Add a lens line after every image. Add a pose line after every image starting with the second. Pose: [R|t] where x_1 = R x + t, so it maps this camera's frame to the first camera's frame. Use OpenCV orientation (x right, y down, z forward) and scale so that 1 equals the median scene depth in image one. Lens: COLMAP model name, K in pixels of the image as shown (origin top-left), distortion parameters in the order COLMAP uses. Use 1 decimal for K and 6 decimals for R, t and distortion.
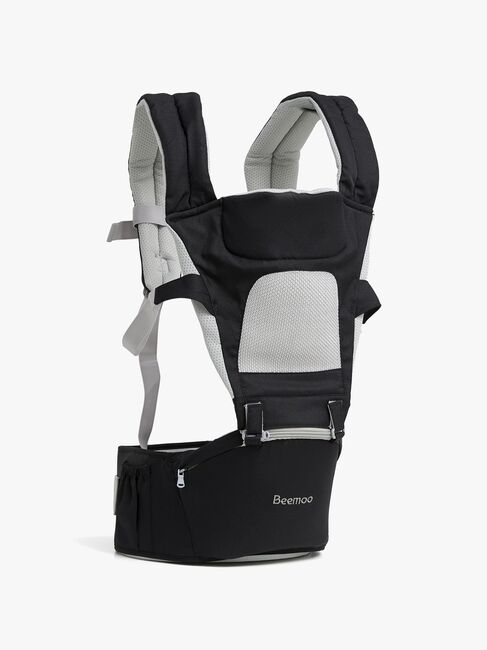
lens RADIAL K [[1274.5, 0, 243.5], [0, 1274.5, 325.0], [0, 0, 1]] dist [-0.019420, -0.028461]
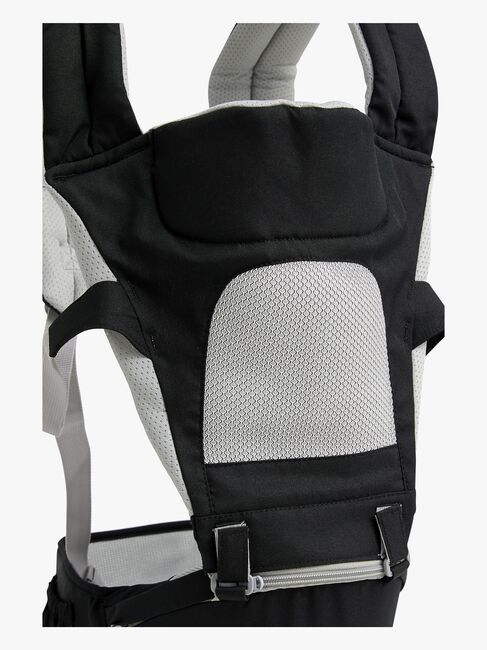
lens RADIAL K [[819.7, 0, 243.5], [0, 819.7, 325.0], [0, 0, 1]] dist [0.007208, 0.012865]
pose [[0.998196, -0.054939, -0.024197, 0.023987], [0.053491, 0.996946, -0.056903, 0.000358], [0.027249, 0.055506, 0.998086, 0.665450]]
